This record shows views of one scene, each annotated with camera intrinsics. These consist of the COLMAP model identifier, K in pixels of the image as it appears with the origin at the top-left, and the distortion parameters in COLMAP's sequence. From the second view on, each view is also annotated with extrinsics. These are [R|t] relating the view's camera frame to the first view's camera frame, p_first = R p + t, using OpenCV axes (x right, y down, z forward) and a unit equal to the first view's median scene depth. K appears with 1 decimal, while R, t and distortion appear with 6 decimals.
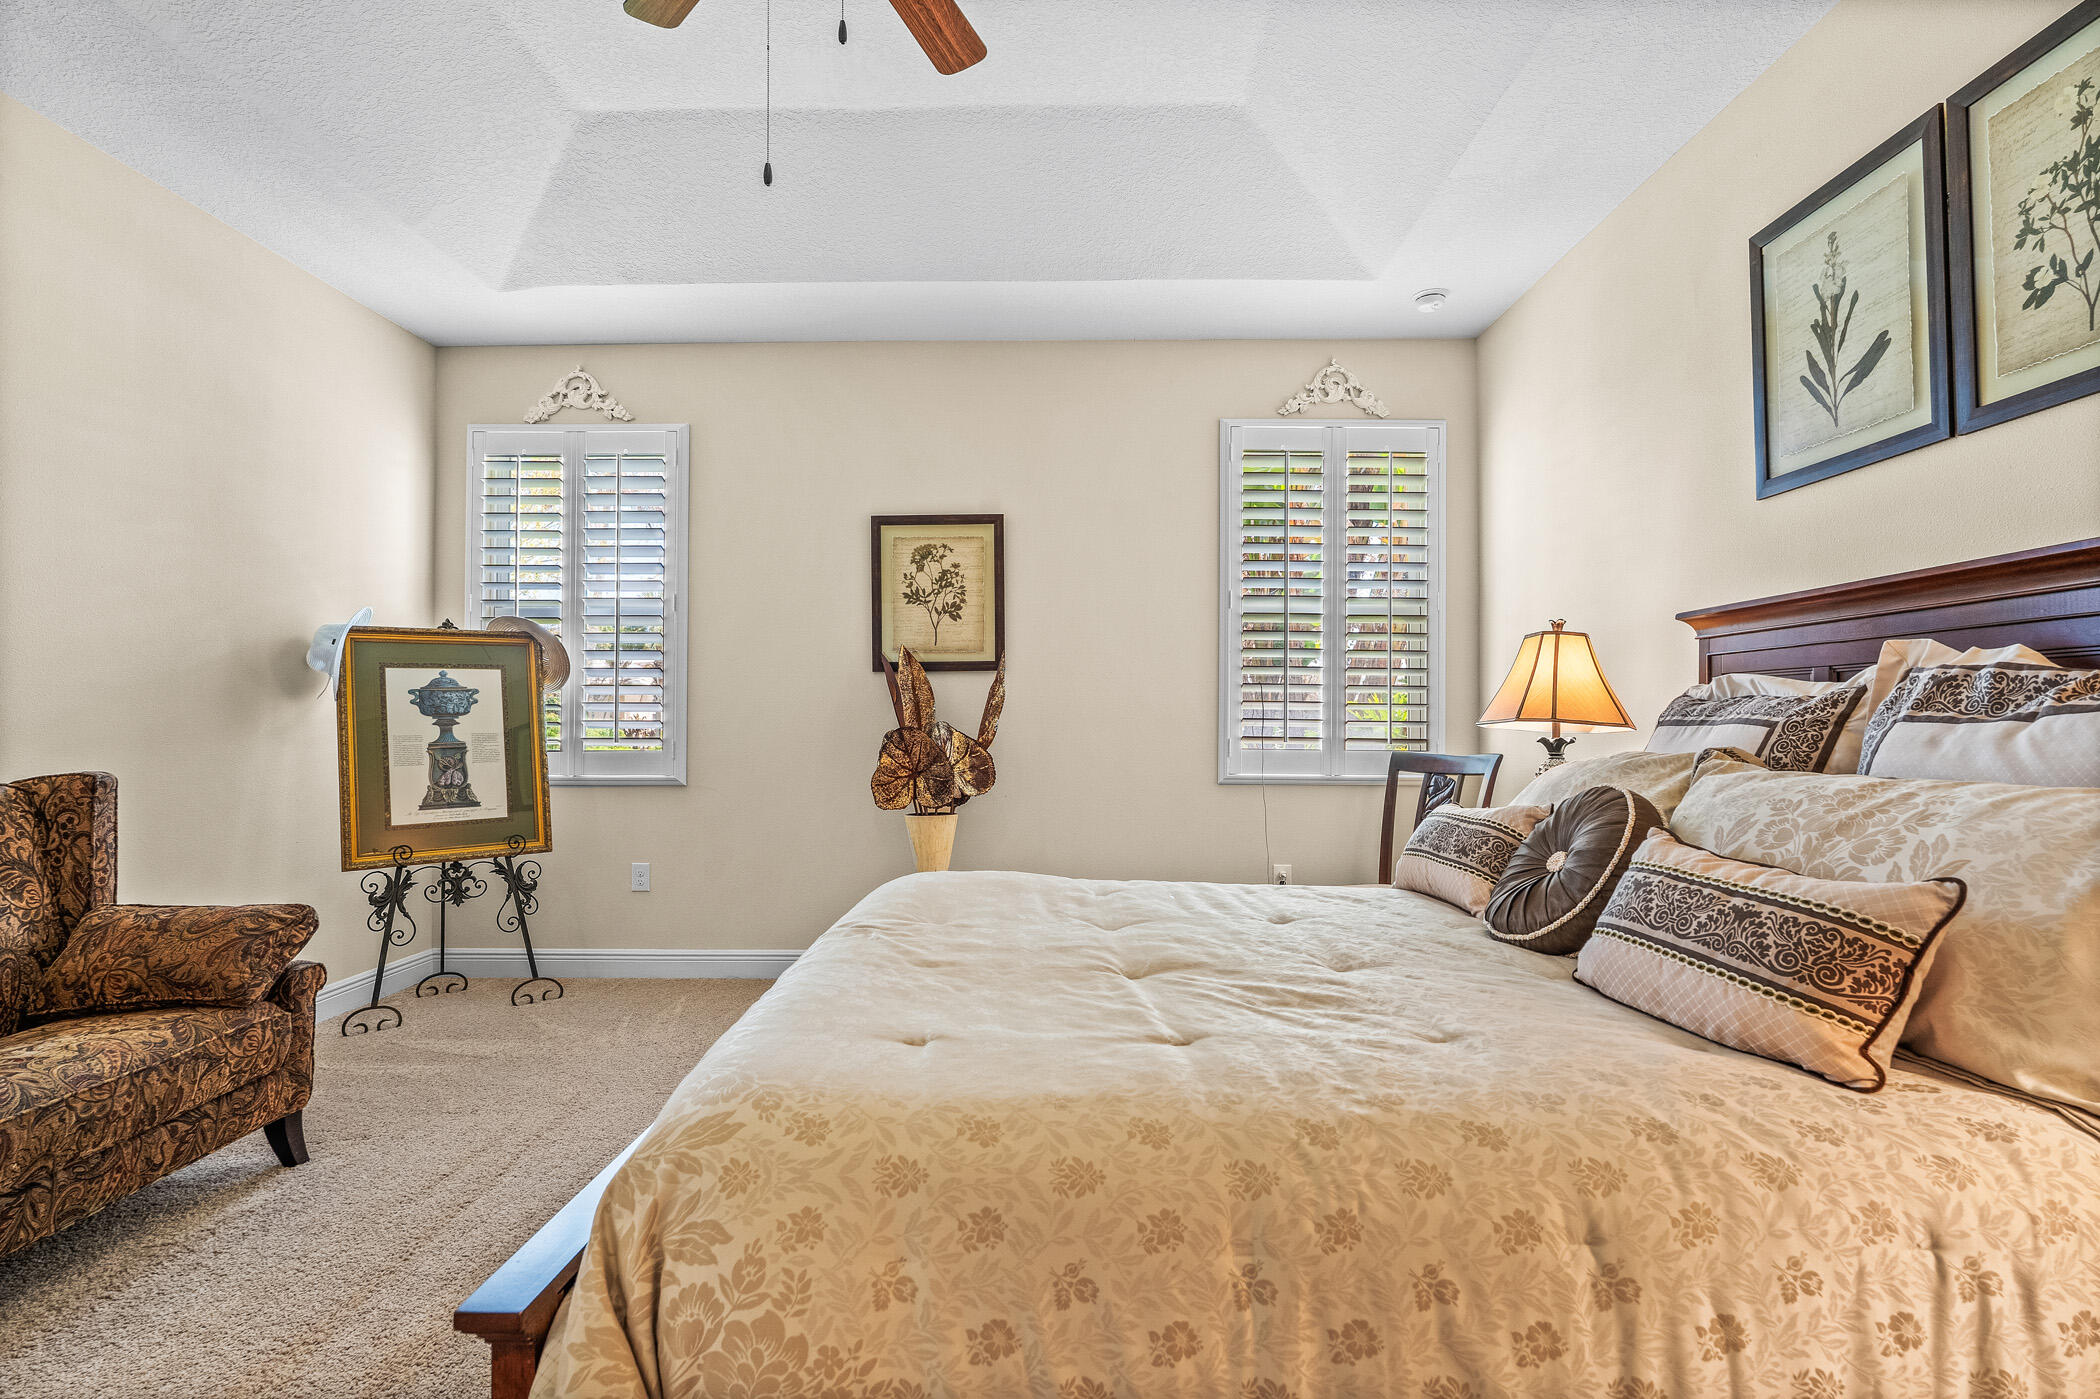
lens RADIAL K [[1021.0, 0, 1050.0], [0, 1021.0, 699.5], [0, 0, 1]] dist [-0.000272, 0.000766]
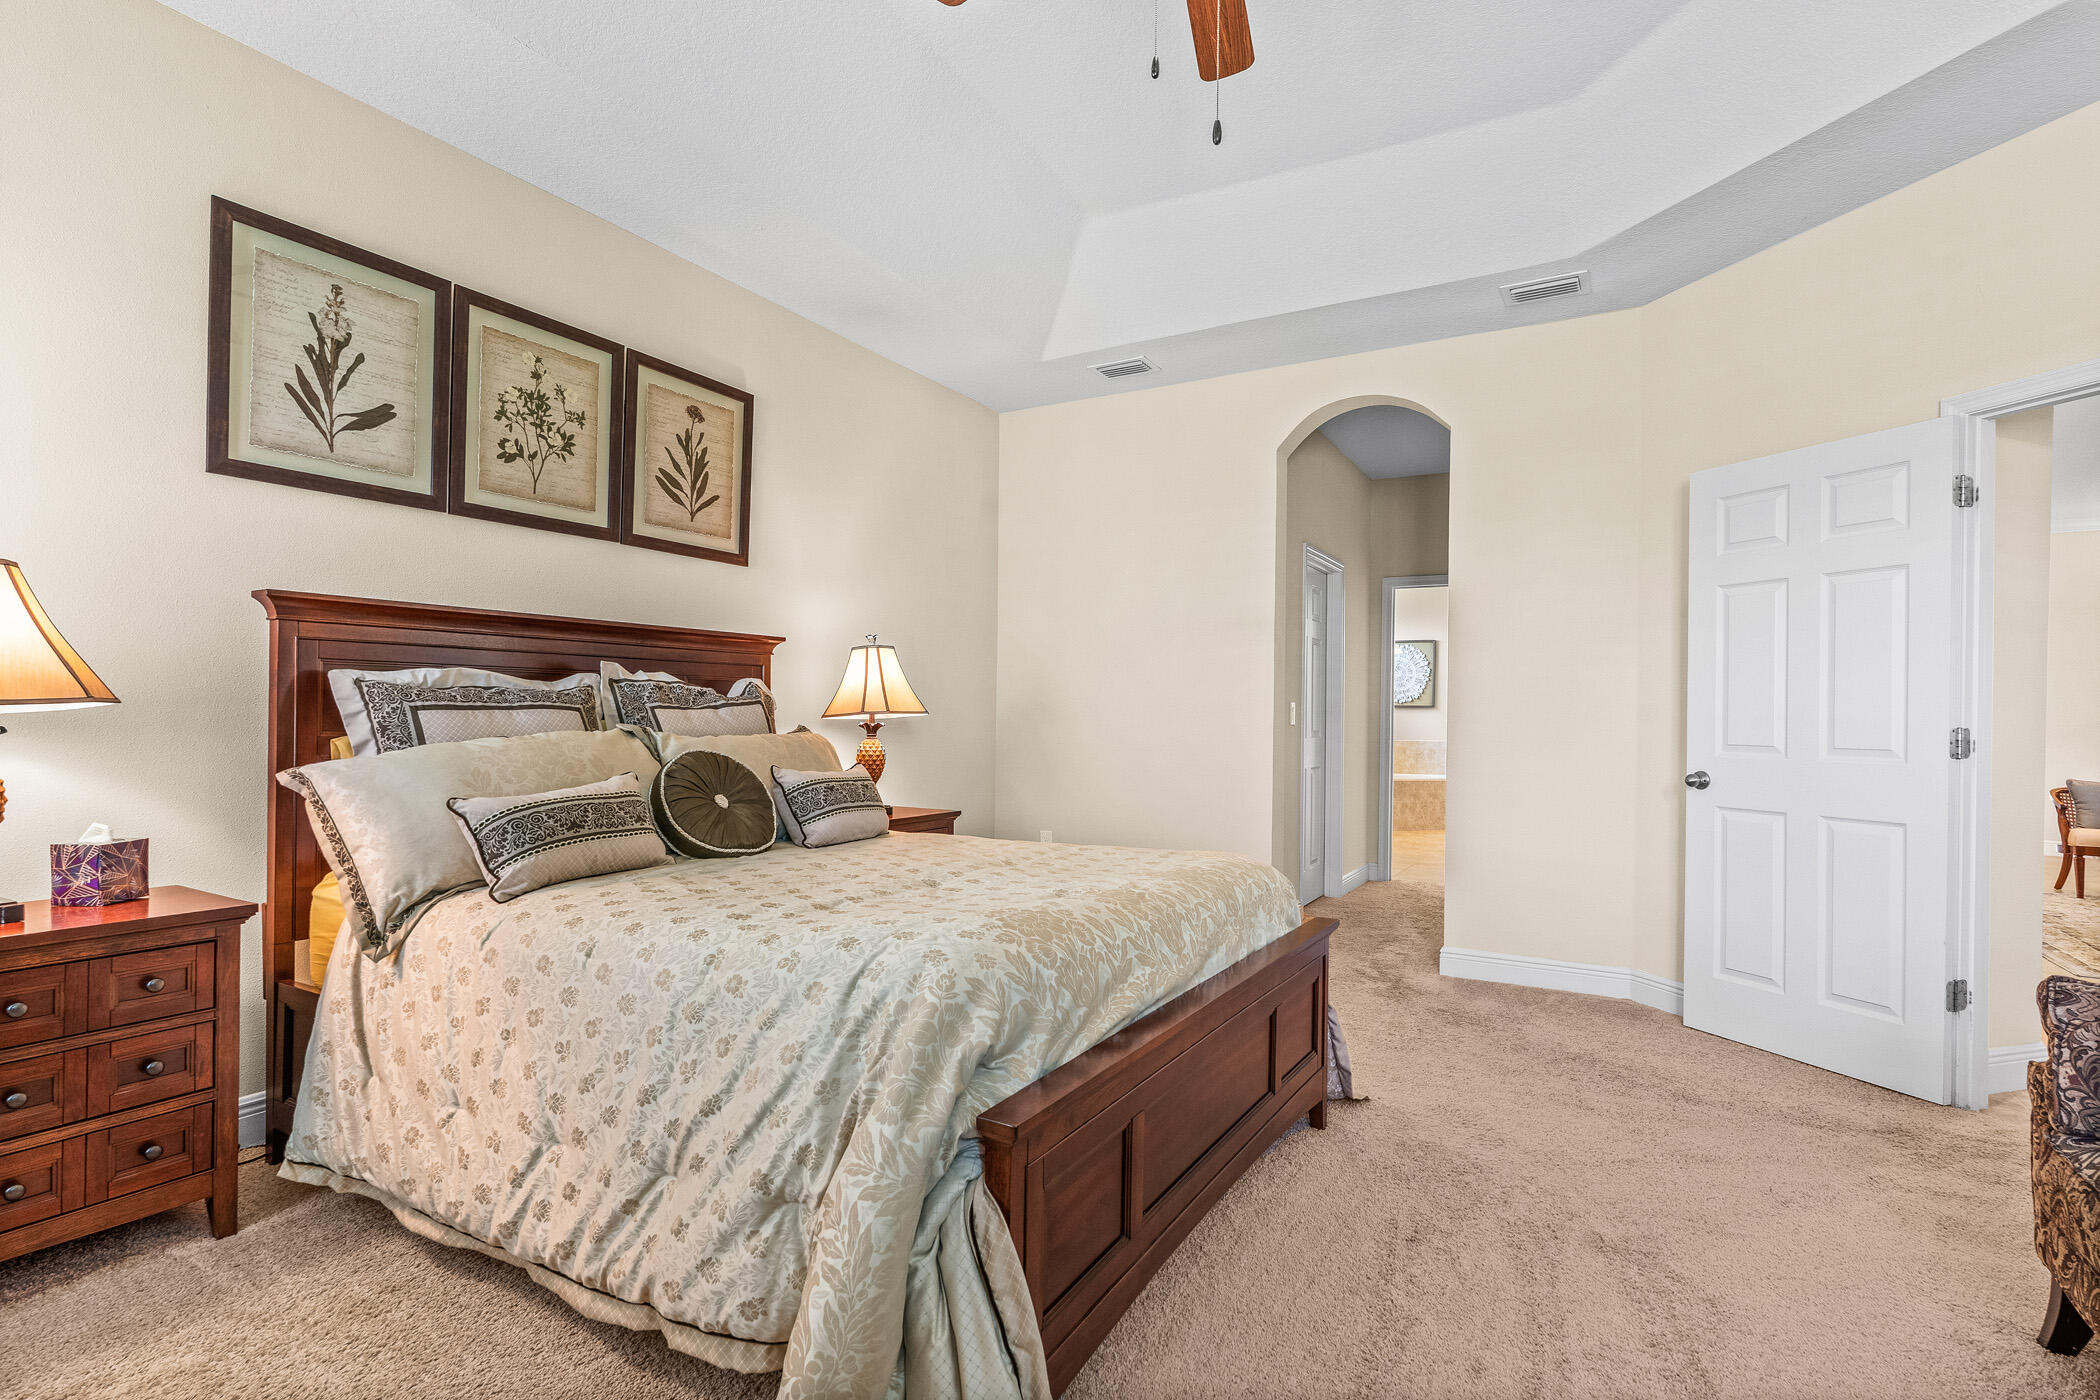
lens RADIAL K [[1021.0, 0, 1050.0], [0, 1021.0, 700.0], [0, 0, 1]] dist [-0.000272, 0.000766]
pose [[-0.873571, -0.007974, 0.486632, -0.313452], [-0.024761, 0.999299, -0.028076, 0.017454], [-0.486067, -0.036576, -0.873156, 0.973695]]
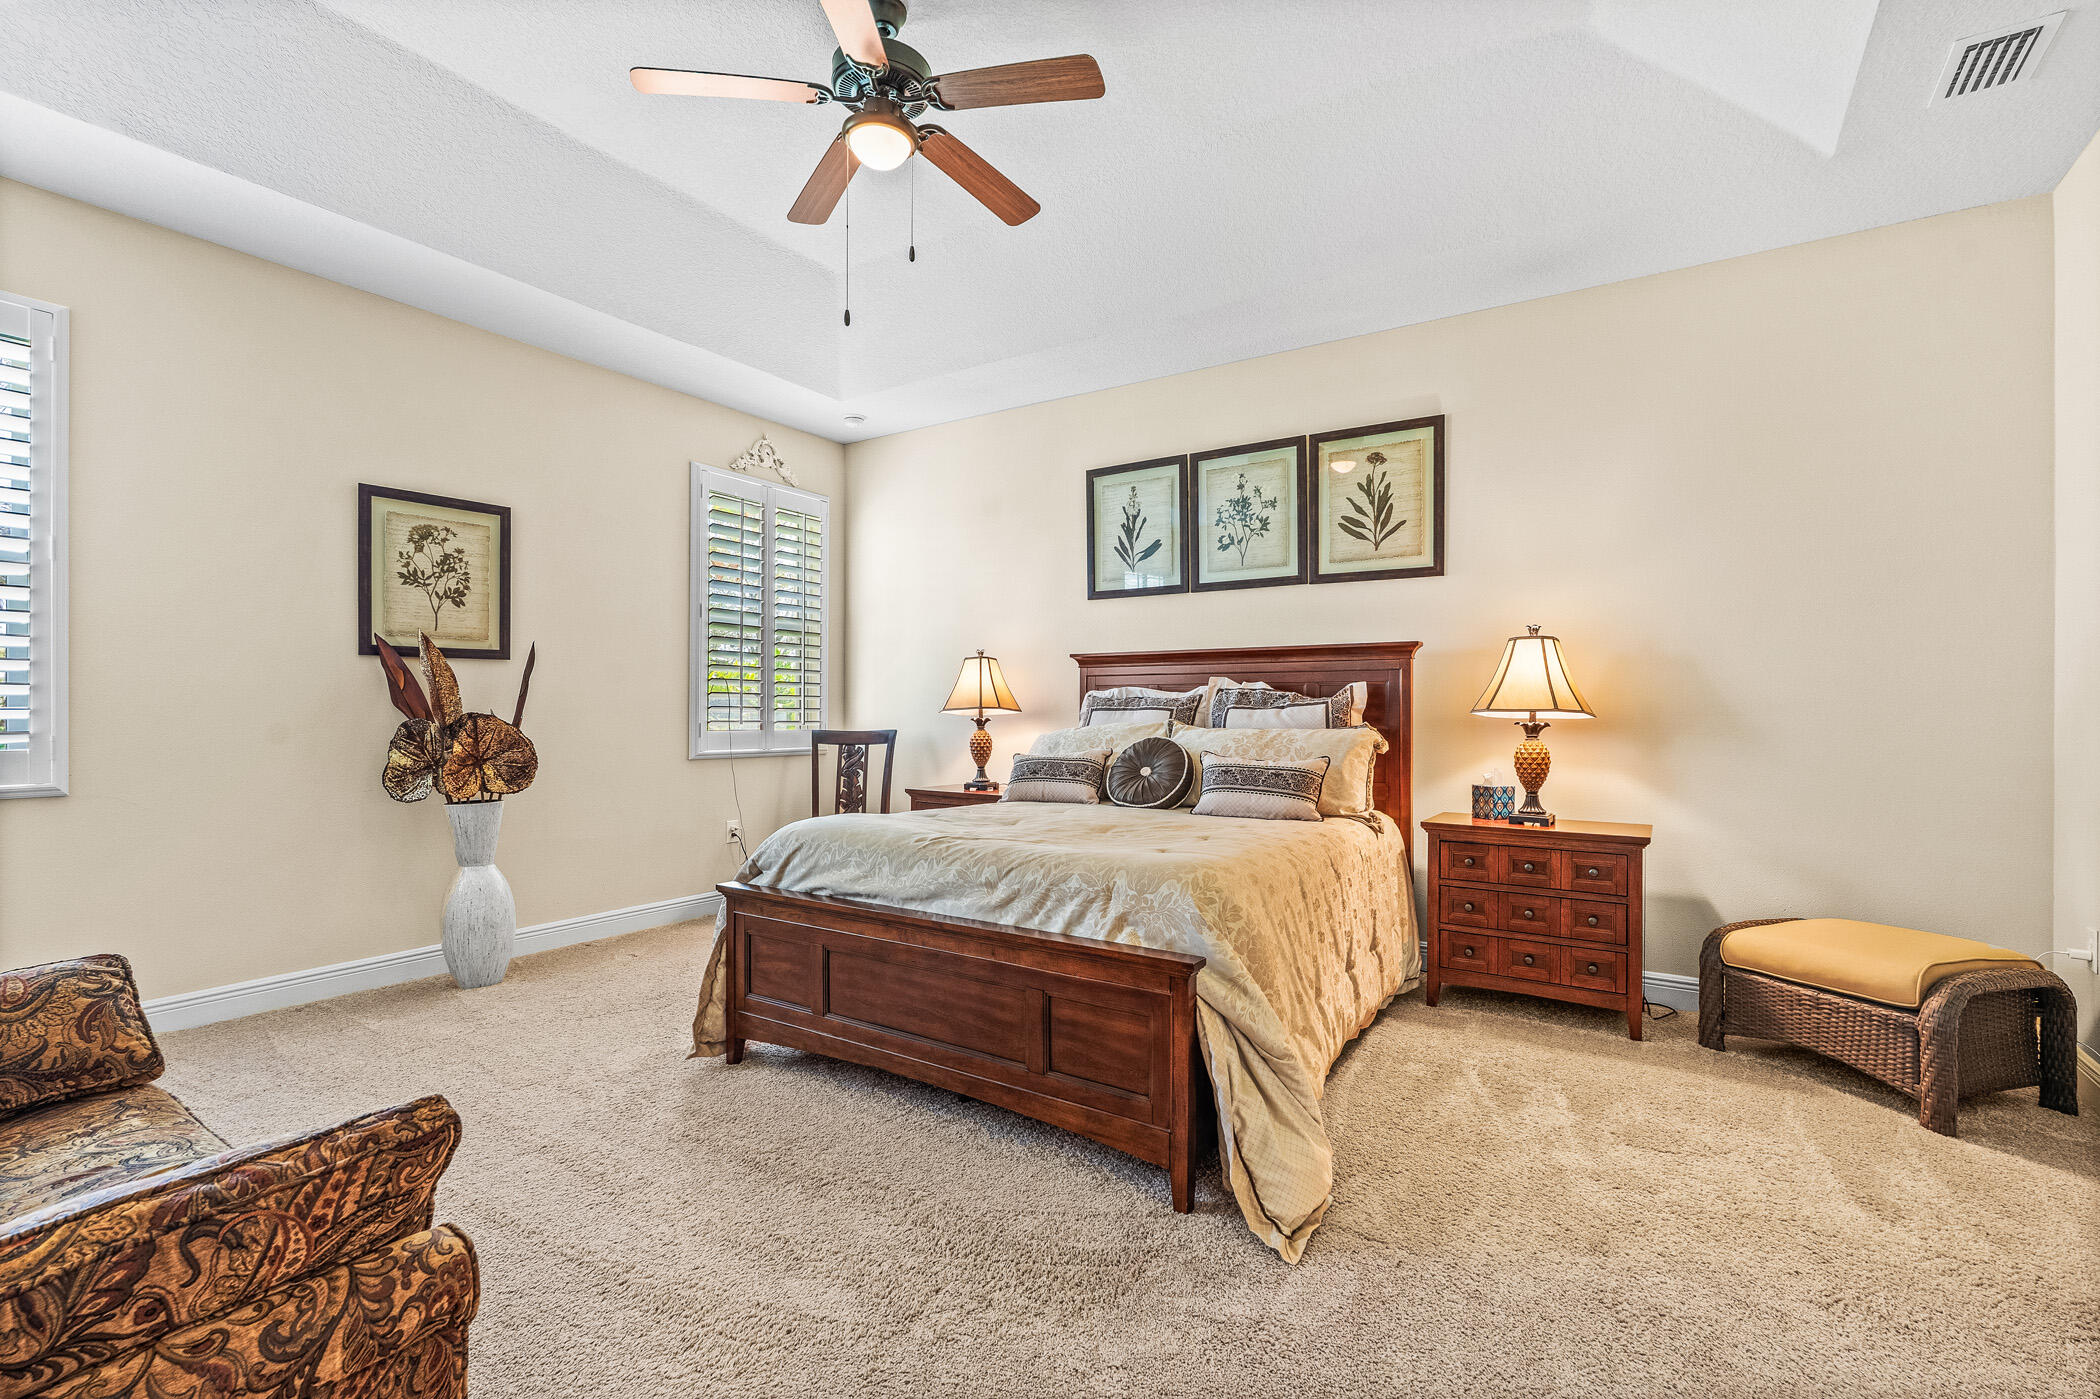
lens RADIAL K [[942.6, 0, 1050.0], [0, 942.6, 699.5], [0, 0, 1]] dist [0.000953, 0.000077]
pose [[0.538056, 0.006858, 0.842881, -0.630887], [-0.017493, 0.999842, 0.003032, -0.000664], [-0.842727, -0.016376, 0.538092, 0.030967]]
